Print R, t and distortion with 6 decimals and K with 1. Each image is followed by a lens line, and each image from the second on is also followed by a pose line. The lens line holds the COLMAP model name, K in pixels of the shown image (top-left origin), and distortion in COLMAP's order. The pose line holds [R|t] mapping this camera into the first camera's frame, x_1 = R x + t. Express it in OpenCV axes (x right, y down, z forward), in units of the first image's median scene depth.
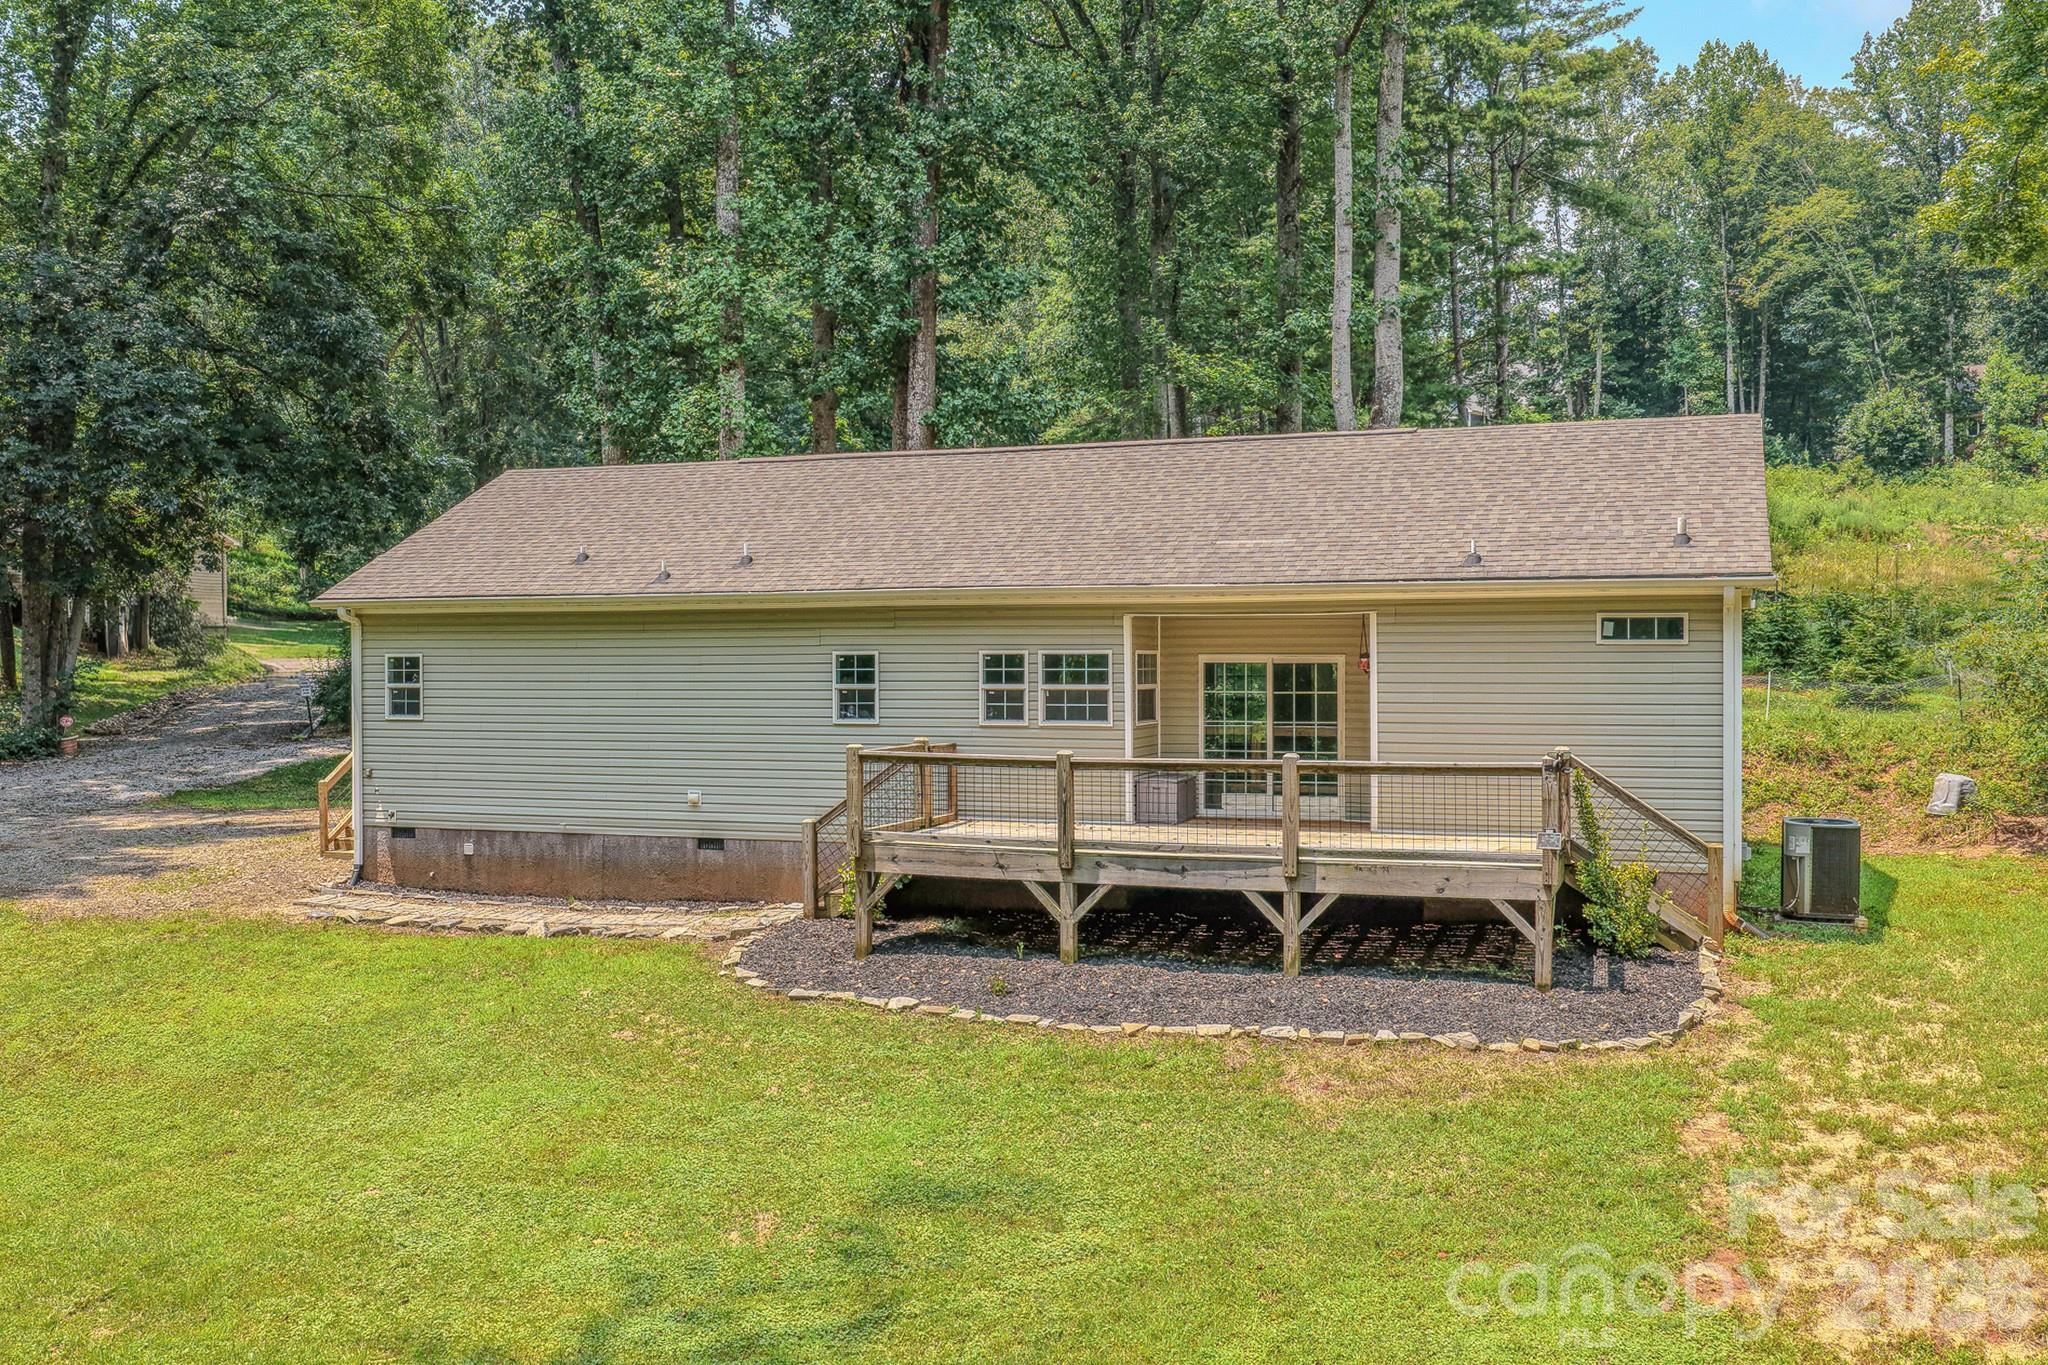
lens RADIAL K [[1693.3, 0, 1024.0], [0, 1693.3, 682.5], [0, 0, 1]] dist [-0.015536, 0.000780]
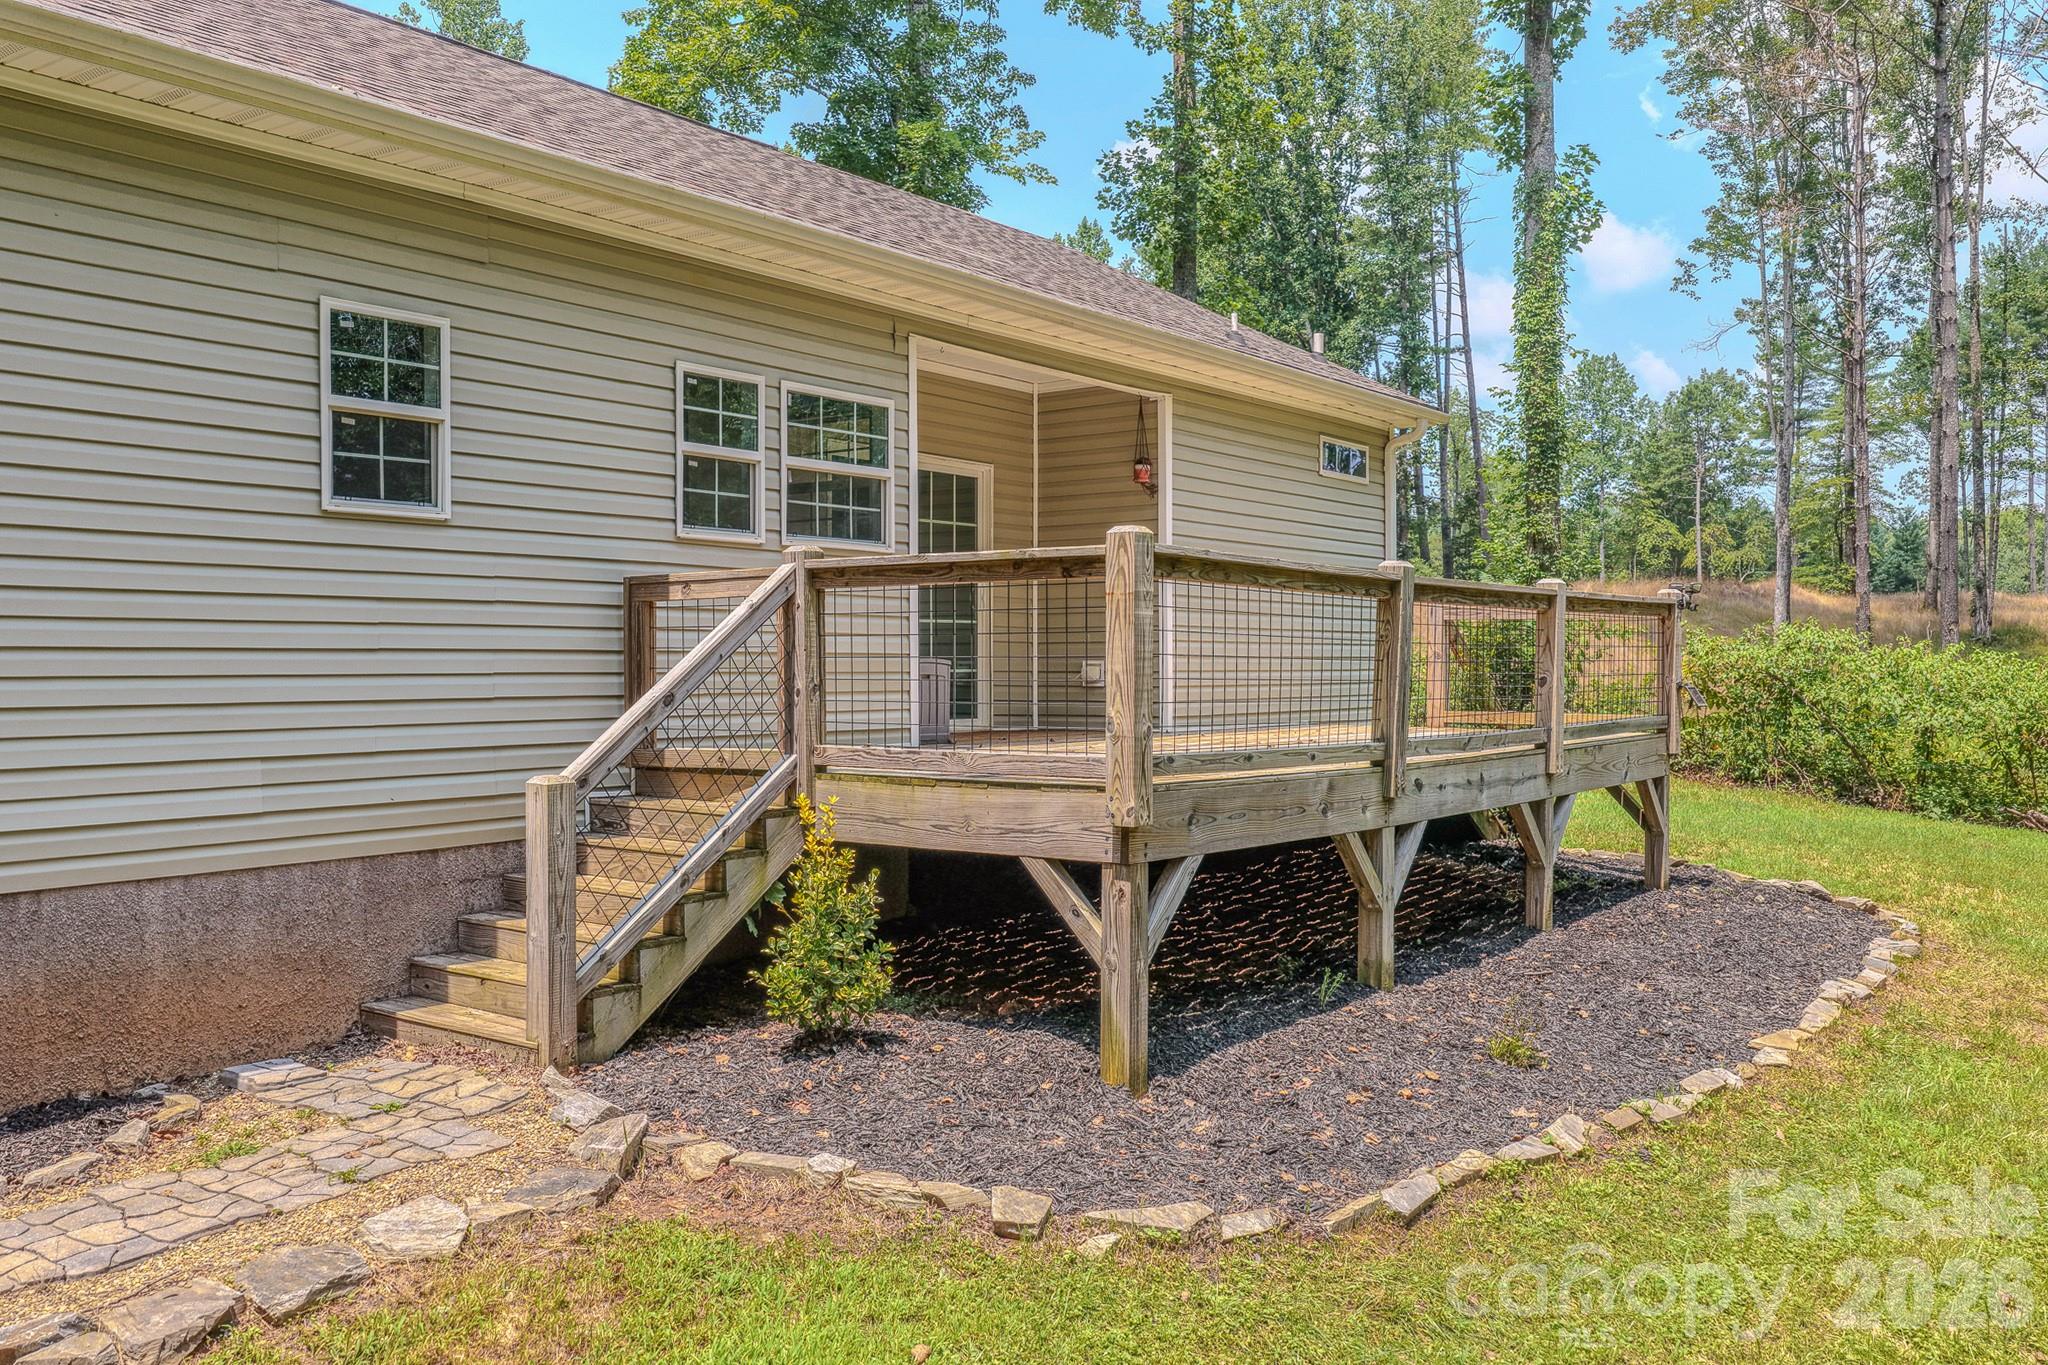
lens RADIAL K [[1693.3, 0, 1024.0], [0, 1693.3, 682.5], [0, 0, 1]] dist [-0.015536, 0.000780]
pose [[0.337331, -0.006713, 0.941362, -0.395531], [0.010480, 0.999939, 0.003375, 0.061031], [-0.941328, 0.008727, 0.337381, 0.778231]]
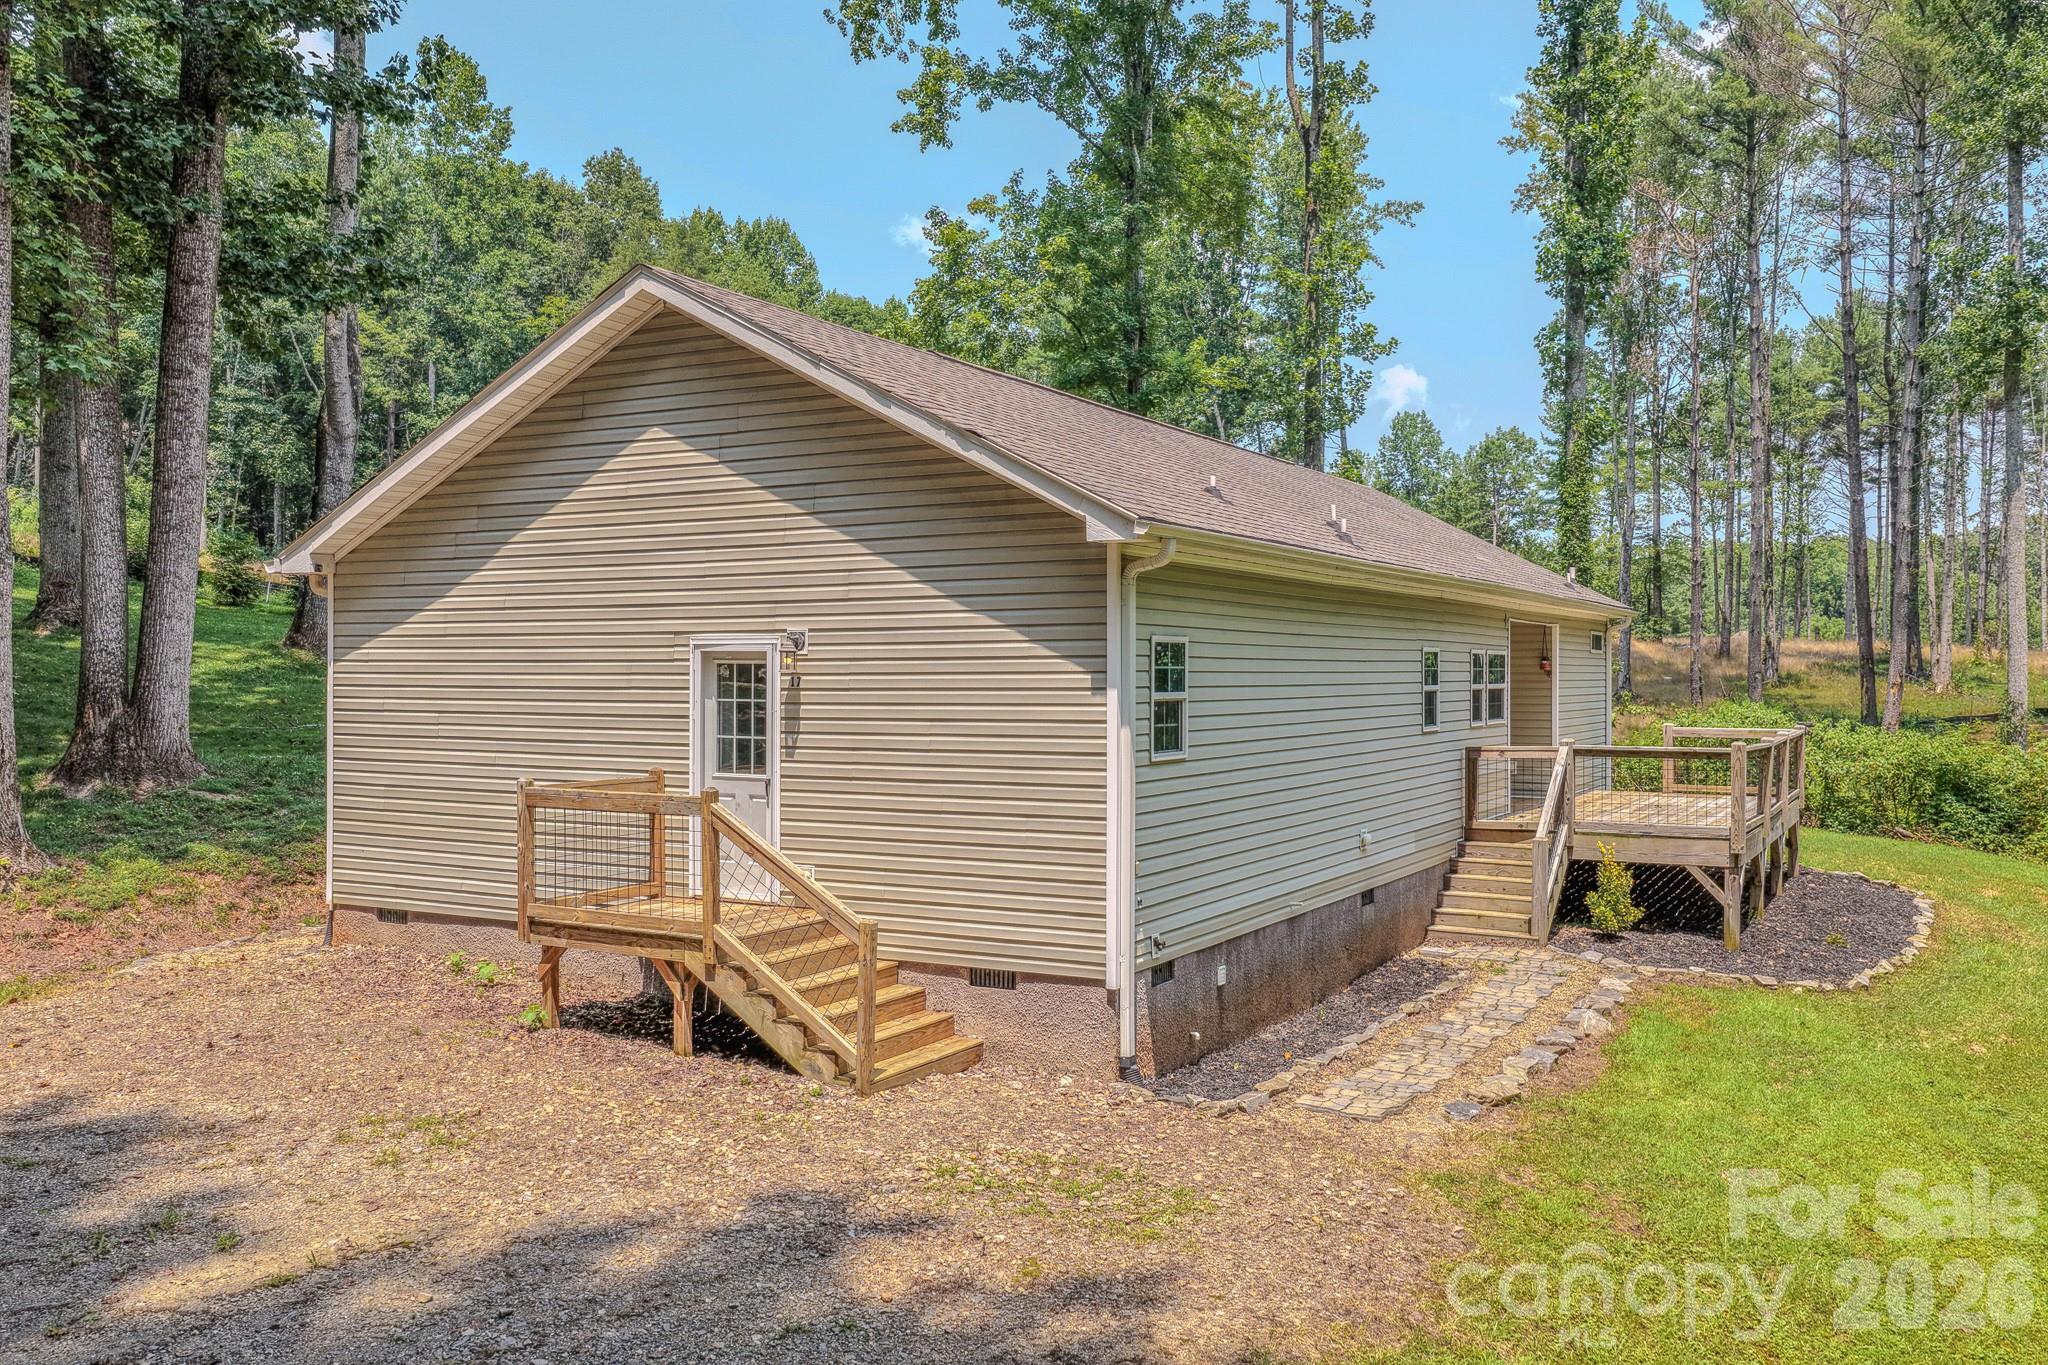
lens RADIAL K [[1693.3, 0, 1024.0], [0, 1693.3, 682.5], [0, 0, 1]] dist [-0.015536, 0.000780]
pose [[0.198115, -0.003238, 0.980173, -1.017696], [0.009504, 0.999954, 0.001382, -0.004126], [-0.980133, 0.009042, 0.198137, 1.062065]]
